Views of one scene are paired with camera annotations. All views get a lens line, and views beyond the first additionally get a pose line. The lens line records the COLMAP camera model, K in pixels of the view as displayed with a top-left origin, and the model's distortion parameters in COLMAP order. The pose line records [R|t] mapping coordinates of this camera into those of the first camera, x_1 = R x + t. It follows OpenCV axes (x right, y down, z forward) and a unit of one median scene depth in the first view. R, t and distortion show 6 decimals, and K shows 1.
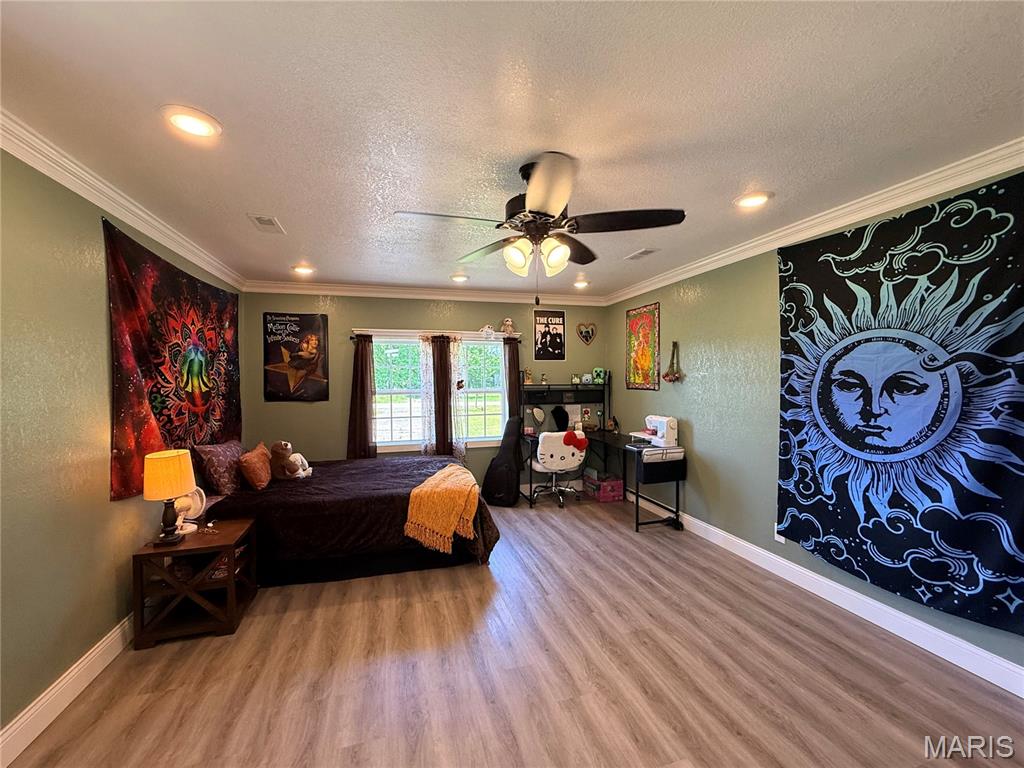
lens RADIAL K [[412.1, 0, 510.7], [0, 412.1, 383.6], [0, 0, 1]] dist [-0.000177, 0.000086]
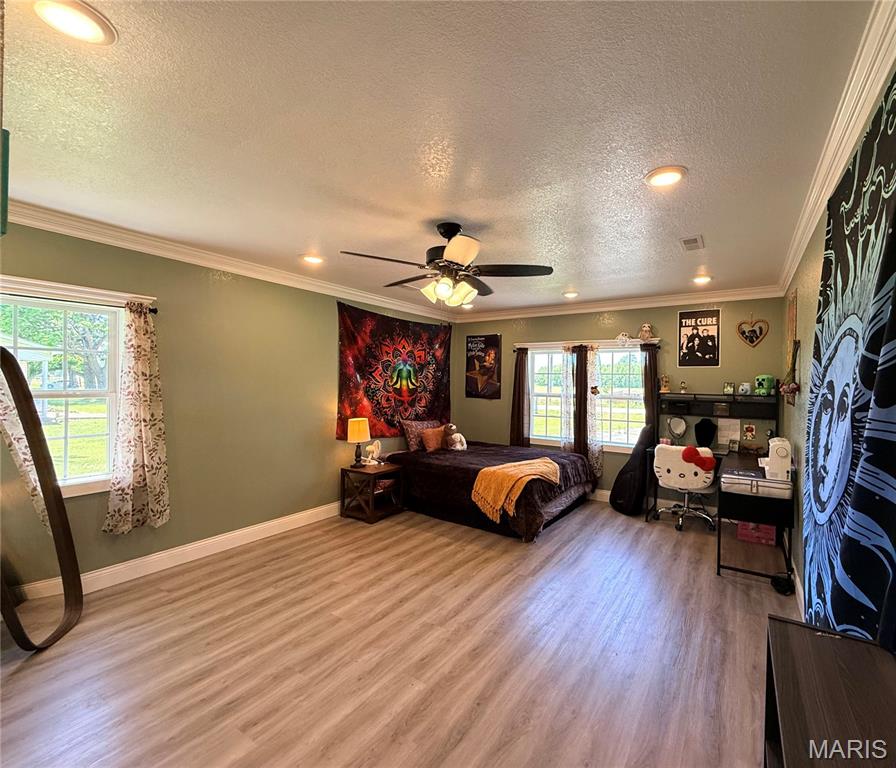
lens RADIAL K [[372.5, 0, 449.0], [0, 372.5, 382.2], [0, 0, 1]] dist [-0.000019, 0.000255]
pose [[0.681944, 0.018557, -0.731169, 0.415286], [-0.030688, 0.999524, -0.003254, -0.004574], [0.730761, 0.024657, 0.682188, 0.079901]]
